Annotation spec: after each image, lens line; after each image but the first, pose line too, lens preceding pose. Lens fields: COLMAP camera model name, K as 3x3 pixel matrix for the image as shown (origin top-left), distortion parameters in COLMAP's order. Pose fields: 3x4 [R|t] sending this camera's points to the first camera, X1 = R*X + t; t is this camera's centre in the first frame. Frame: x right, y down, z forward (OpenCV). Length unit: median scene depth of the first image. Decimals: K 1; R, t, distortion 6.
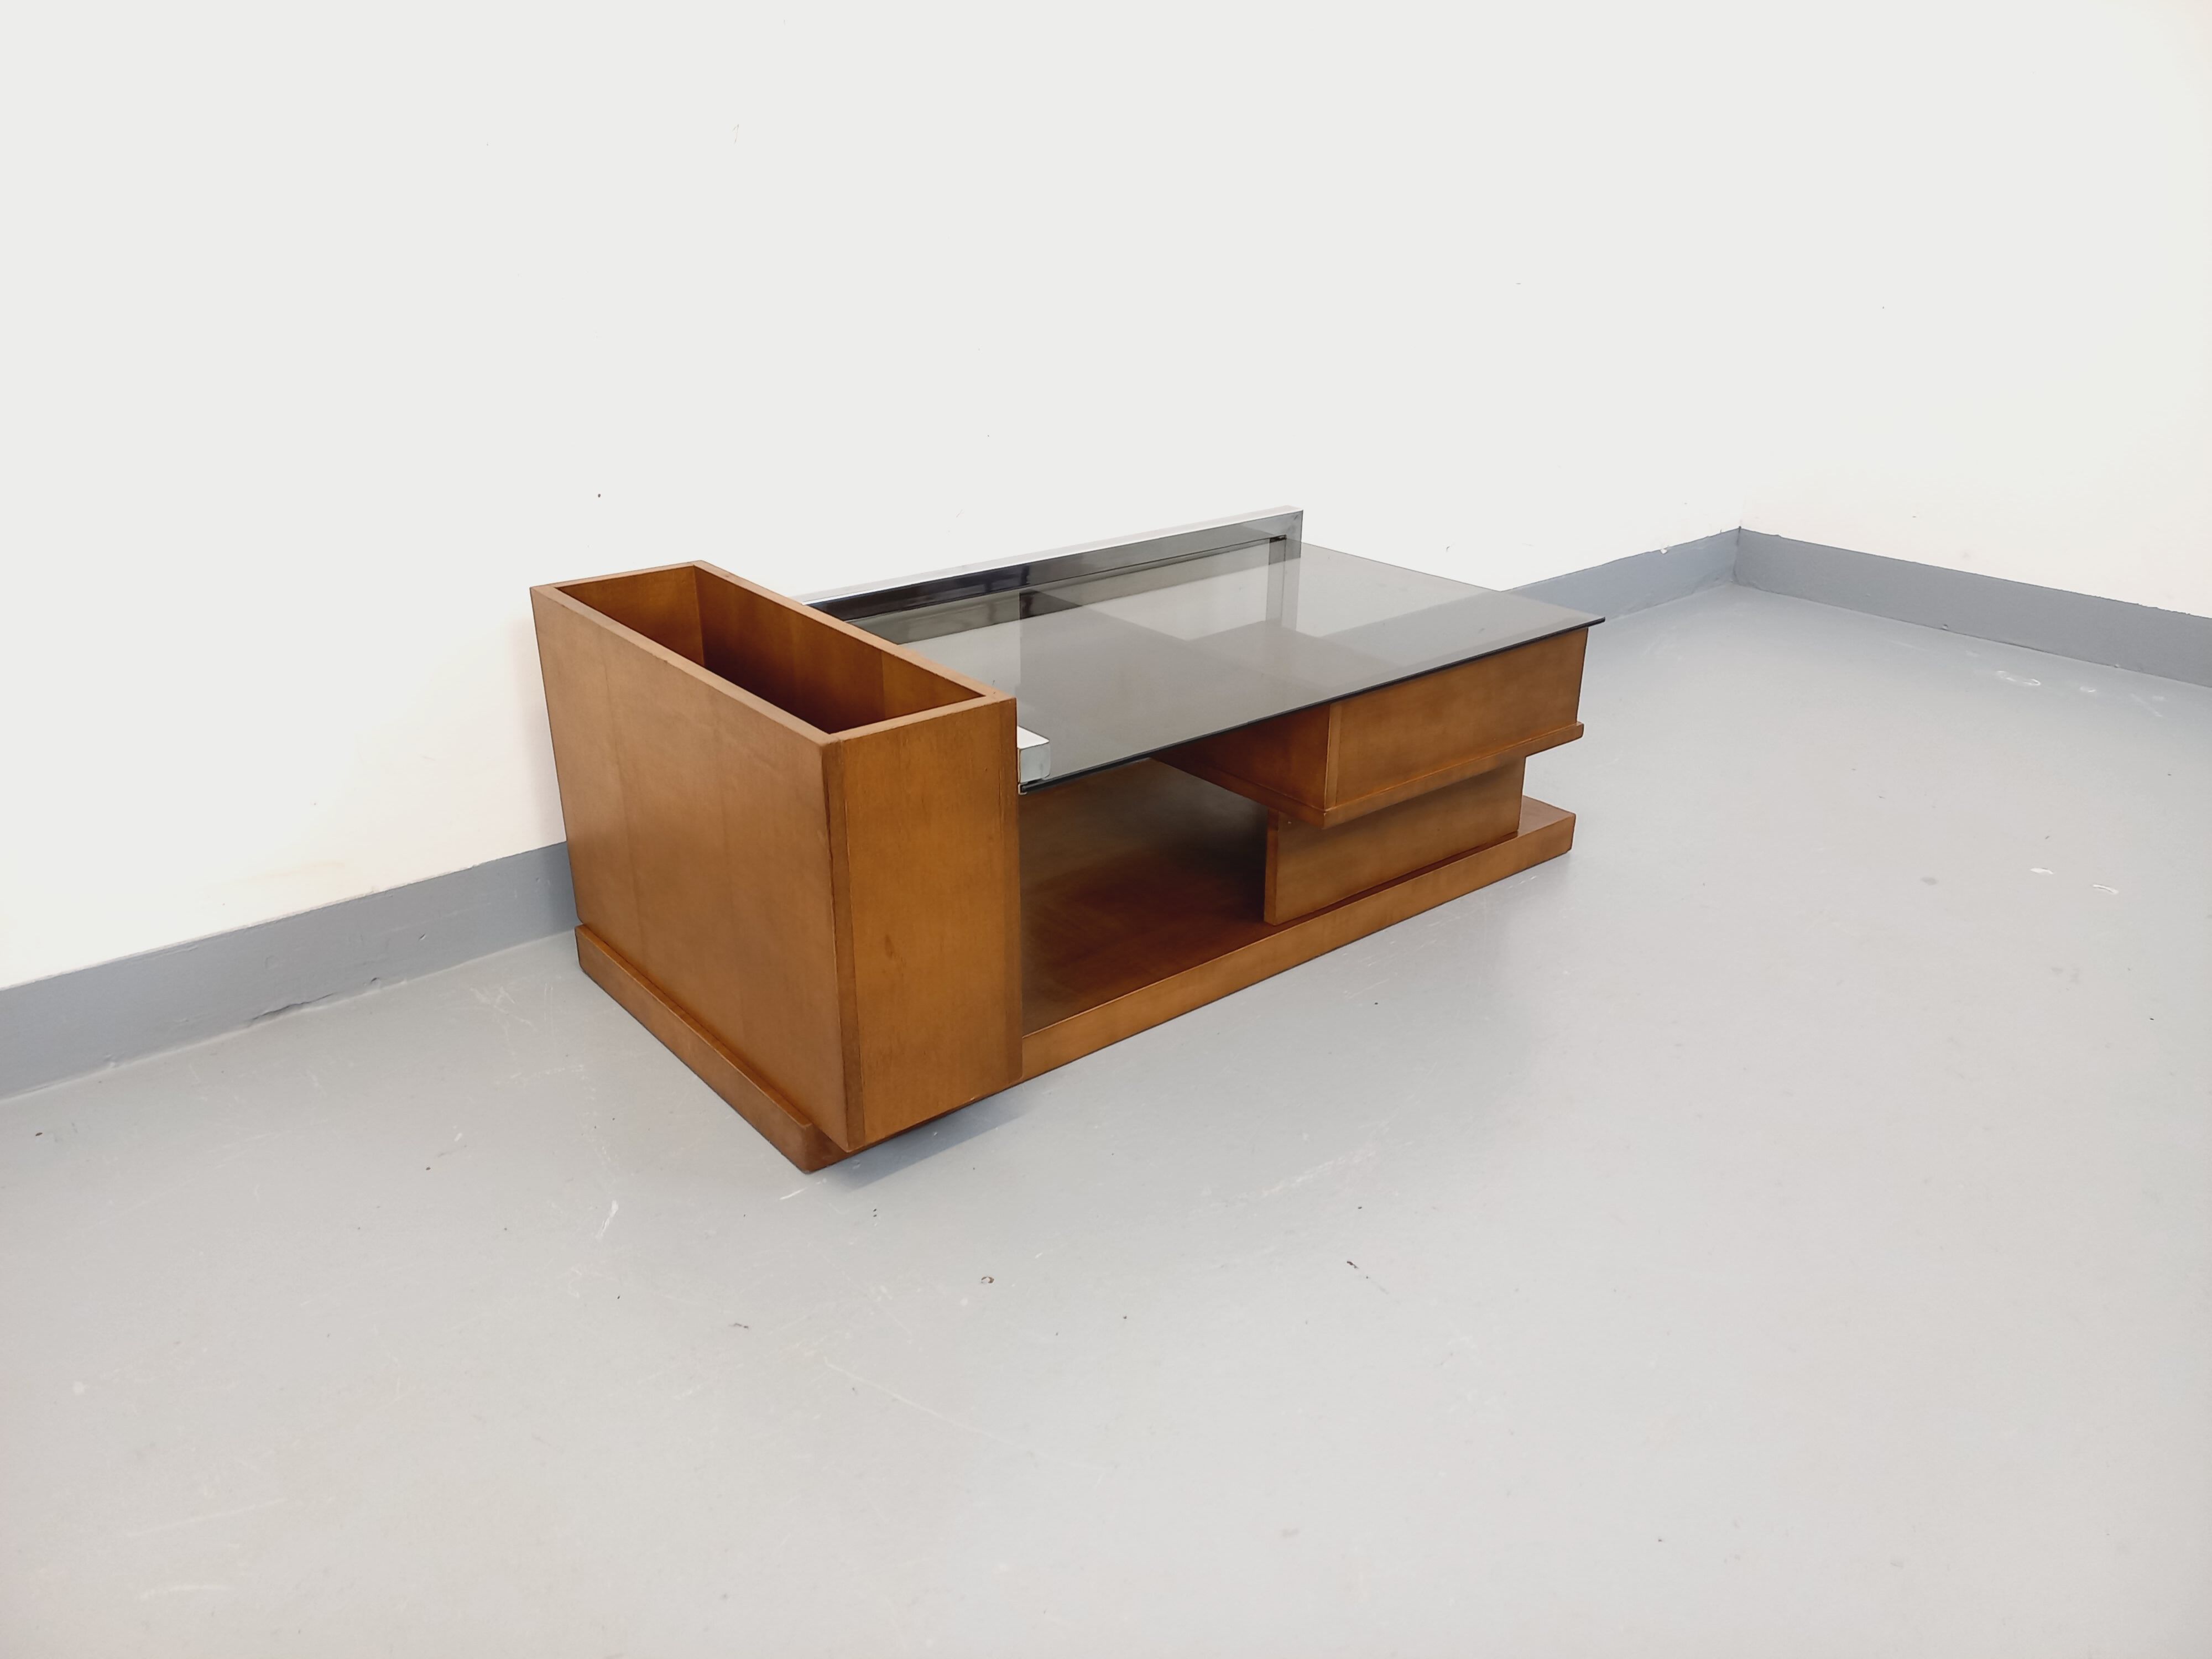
lens RADIAL K [[1613.6, 0, 1124.2], [0, 1613.6, 834.9], [0, 0, 1]] dist [0.059960, -0.040730]
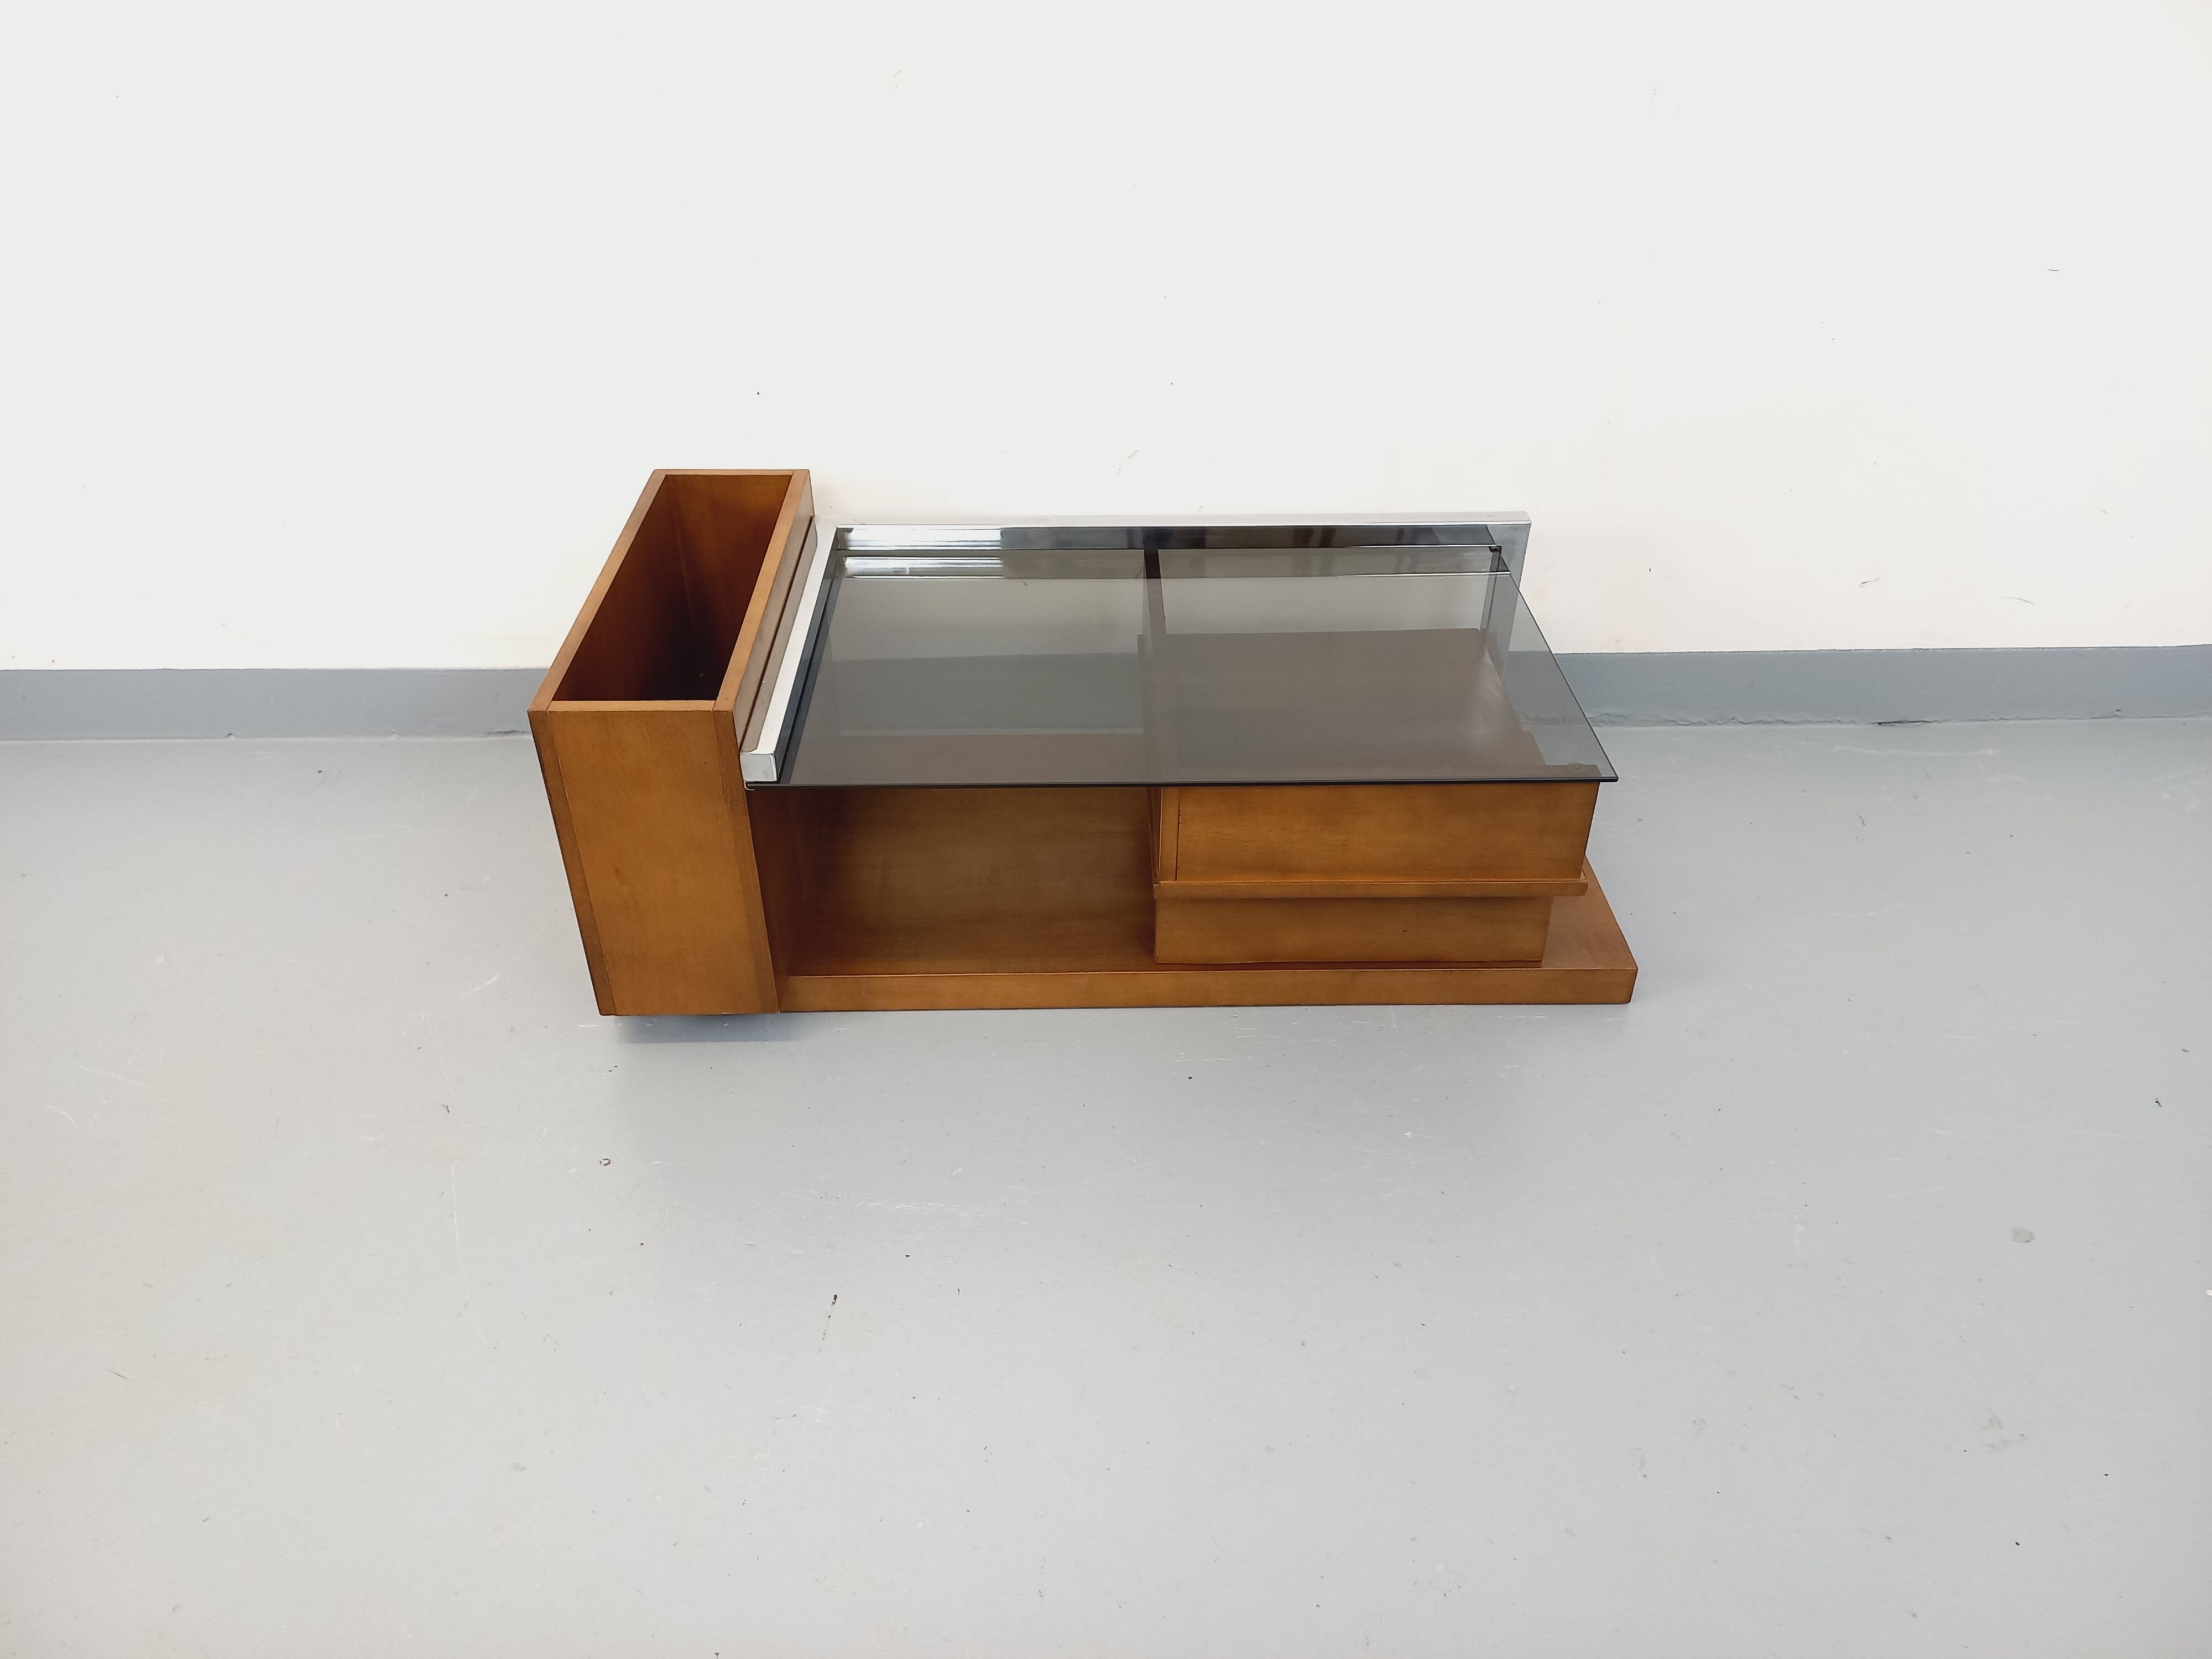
lens RADIAL K [[1613.6, 0, 1115.0], [0, 1613.6, 825.7], [0, 0, 1]] dist [0.059960, -0.040730]
pose [[0.784062, 0.350462, -0.512272, 0.594471], [-0.249987, 0.933743, 0.256184, -0.291672], [0.568114, -0.072803, 0.819723, 0.186734]]
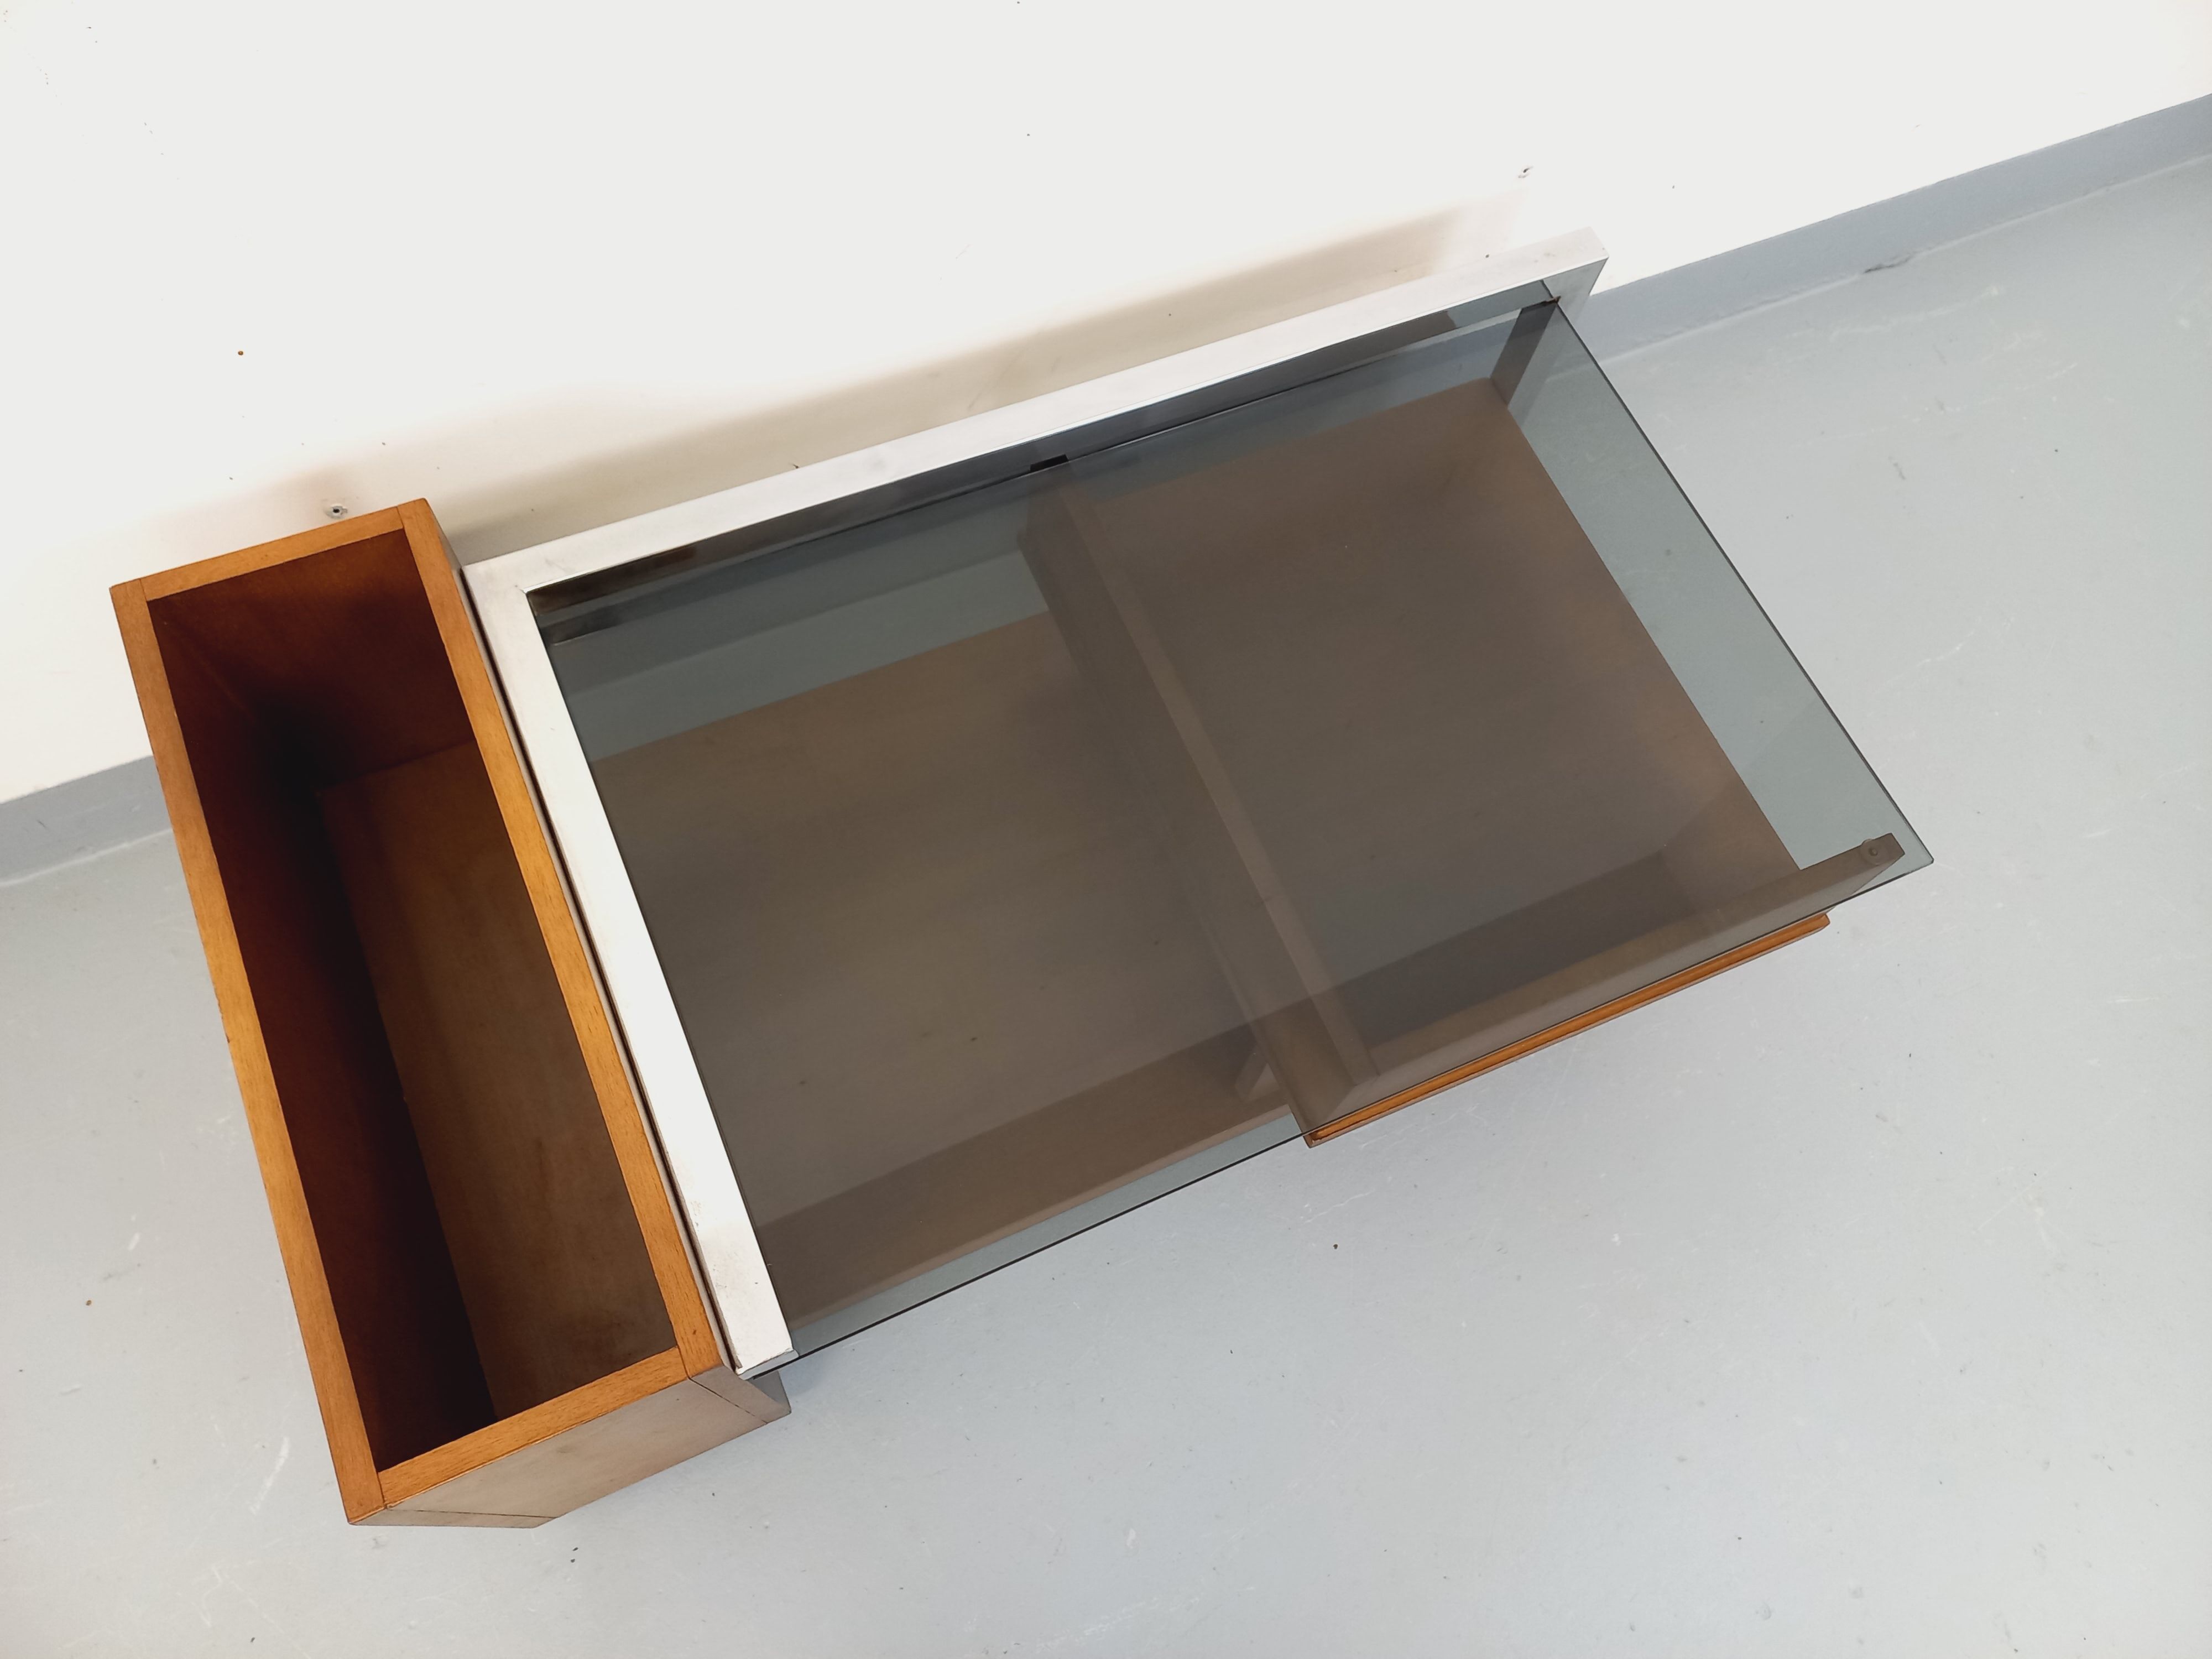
lens RADIAL K [[1613.6, 0, 1130.1], [0, 1613.6, 836.5], [0, 0, 1]] dist [0.059960, -0.040730]
pose [[0.959632, 0.278994, -0.035623, 0.038532], [-0.184614, 0.720365, 0.668574, -0.542799], [0.212190, -0.635009, 0.742792, 0.563309]]
